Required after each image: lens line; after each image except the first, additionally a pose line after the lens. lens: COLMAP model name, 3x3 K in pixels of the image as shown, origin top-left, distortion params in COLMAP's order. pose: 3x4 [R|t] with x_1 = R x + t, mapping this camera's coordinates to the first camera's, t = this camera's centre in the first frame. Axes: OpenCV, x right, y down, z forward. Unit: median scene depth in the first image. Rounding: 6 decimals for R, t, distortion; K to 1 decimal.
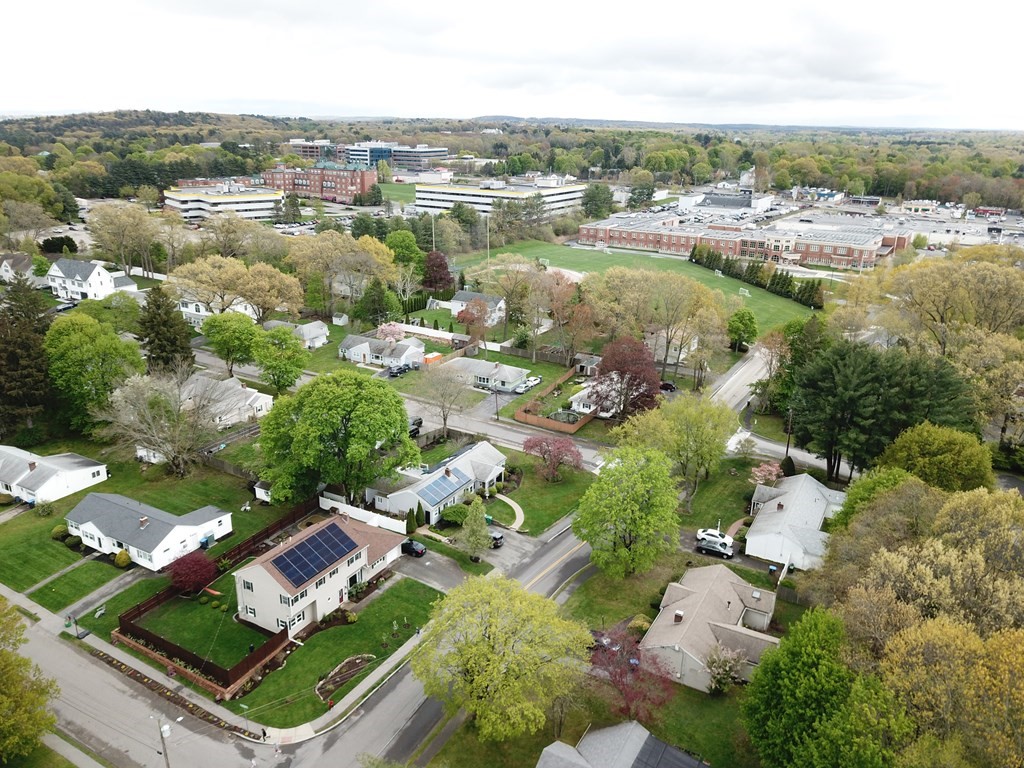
lens RADIAL K [[801.1, 0, 511.0], [0, 801.1, 383.6], [0, 0, 1]] dist [-0.001598, 0.004014]
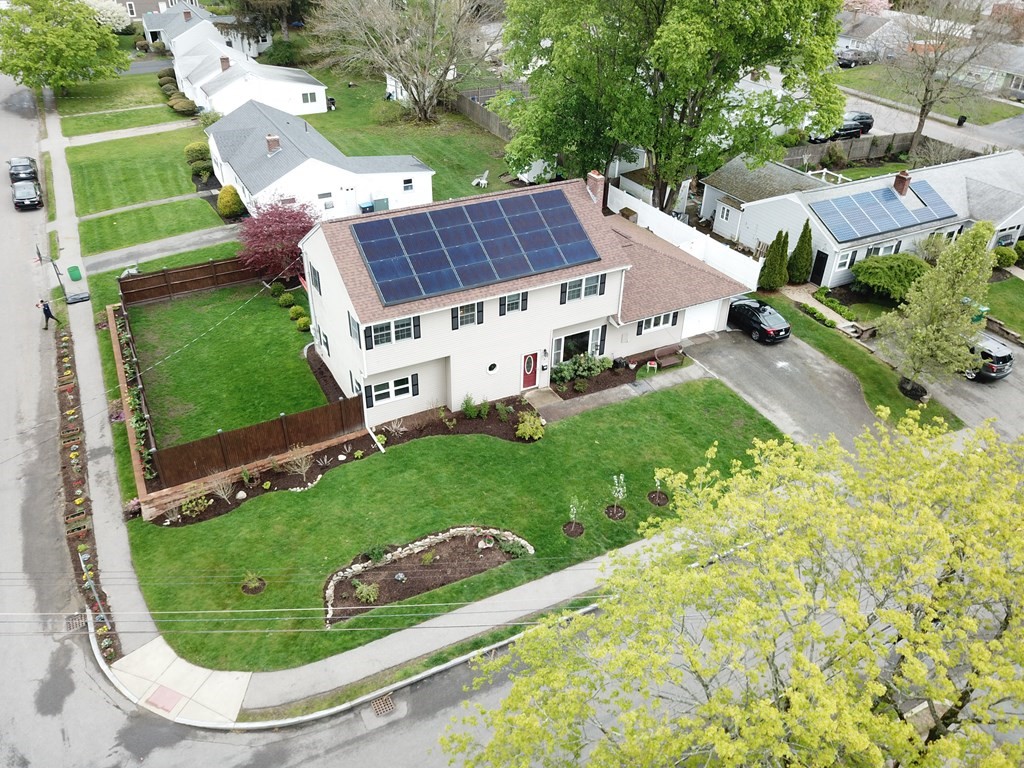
lens RADIAL K [[801.1, 0, 510.1], [0, 801.1, 385.5], [0, 0, 1]] dist [-0.001598, 0.004014]
pose [[0.840729, 0.286852, -0.459228, -0.032263], [-0.176221, 0.946919, 0.268868, 0.150813], [0.511978, -0.145120, 0.846652, 0.592484]]
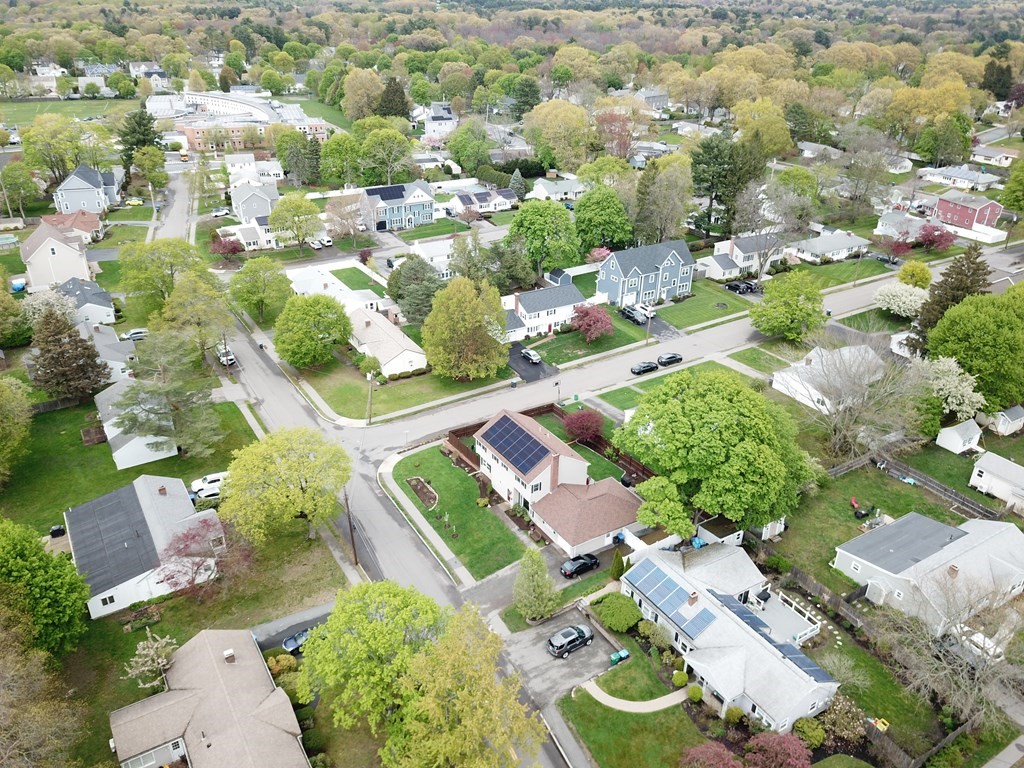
lens RADIAL K [[801.1, 0, 512.5], [0, 801.1, 383.5], [0, 0, 1]] dist [-0.001598, 0.004014]
pose [[-0.481378, 0.383357, -0.788234, 0.507403], [-0.309516, 0.767004, 0.562054, -0.401015], [0.820046, 0.514532, -0.250563, 1.074125]]
